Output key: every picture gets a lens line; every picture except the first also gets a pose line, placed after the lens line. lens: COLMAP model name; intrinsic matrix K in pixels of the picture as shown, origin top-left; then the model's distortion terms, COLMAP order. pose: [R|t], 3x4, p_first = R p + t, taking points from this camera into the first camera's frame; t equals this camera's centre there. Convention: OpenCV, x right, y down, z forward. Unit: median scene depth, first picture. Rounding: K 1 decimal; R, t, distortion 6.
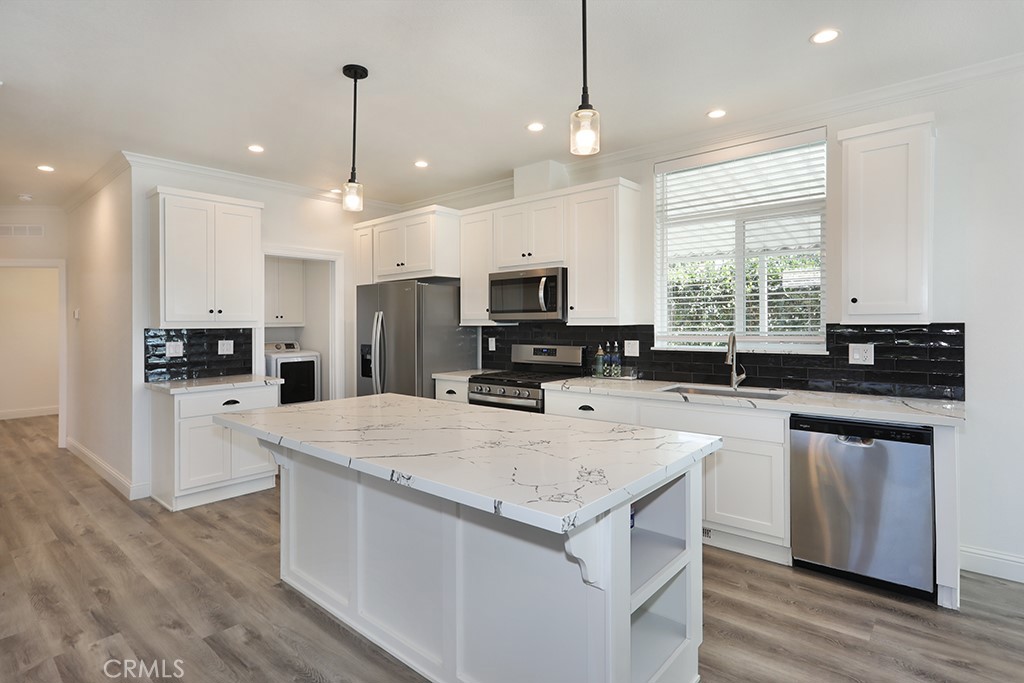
lens RADIAL K [[560.1, 0, 505.0], [0, 560.1, 319.1], [0, 0, 1]] dist [-0.033028, 0.022269]
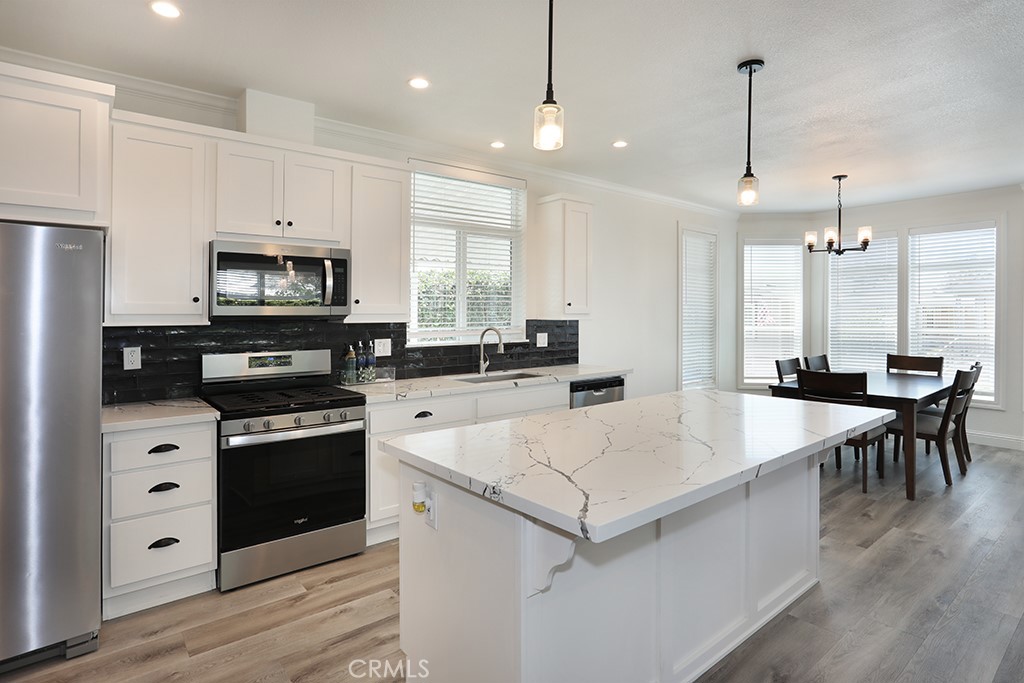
lens RADIAL K [[560.1, 0, 505.0], [0, 560.1, 319.1], [0, 0, 1]] dist [-0.033028, 0.022269]
pose [[0.129151, 0.000588, 0.991625, -0.697844], [-0.001883, 0.999998, -0.000347, 0.005616], [-0.991623, -0.001823, 0.129152, 0.719699]]
